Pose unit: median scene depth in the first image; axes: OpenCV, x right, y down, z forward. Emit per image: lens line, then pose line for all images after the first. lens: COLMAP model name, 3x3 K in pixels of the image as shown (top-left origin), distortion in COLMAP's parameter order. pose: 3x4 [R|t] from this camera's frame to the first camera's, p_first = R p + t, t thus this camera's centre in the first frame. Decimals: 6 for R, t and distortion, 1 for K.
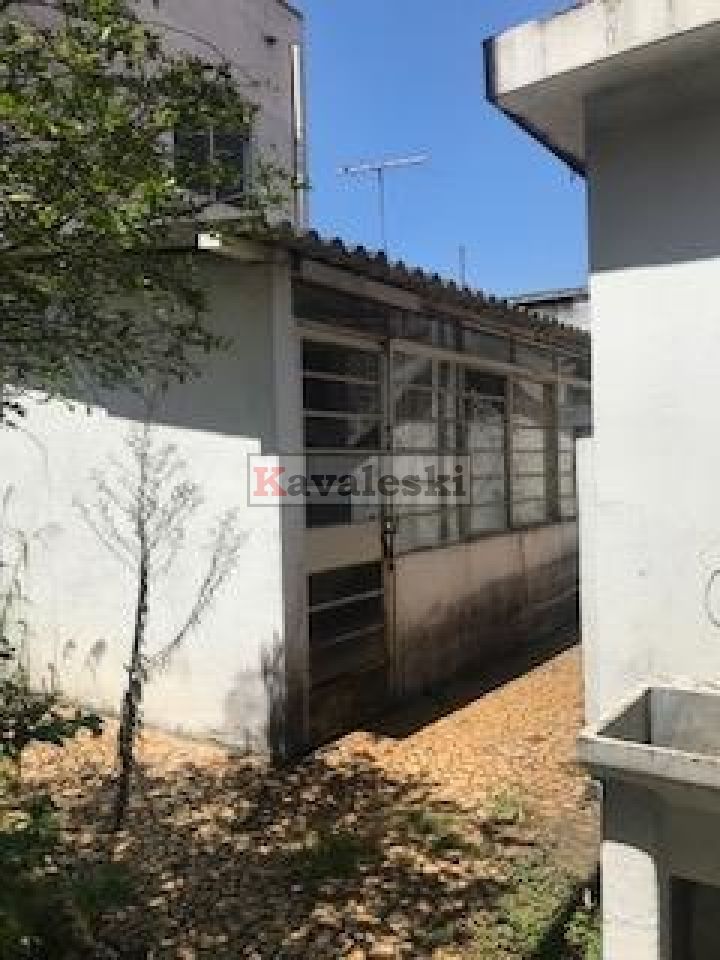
lens RADIAL K [[785.6, 0, 362.7], [0, 785.6, 464.7], [0, 0, 1]] dist [-0.003495, 0.003836]
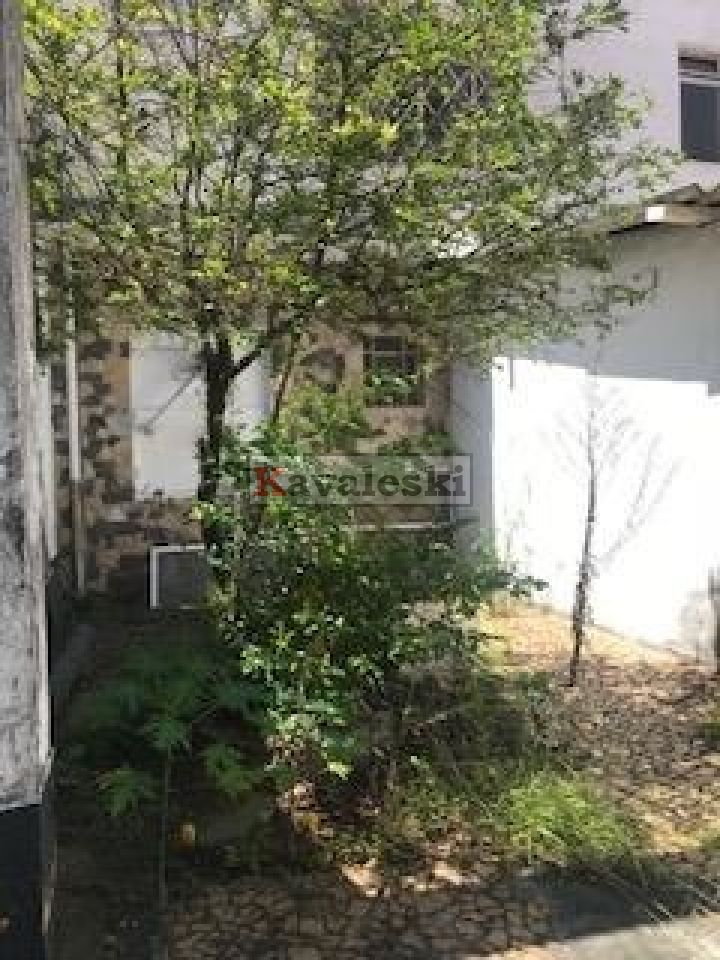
lens RADIAL K [[806.3, 0, 360.0], [0, 806.3, 480.0], [0, 0, 1]] dist [0.012568, -0.004891]
pose [[0.776473, 0.010836, -0.630058, 0.248694], [0.007323, 0.999629, 0.026217, 0.084934], [0.630108, -0.024971, 0.776106, -0.243176]]
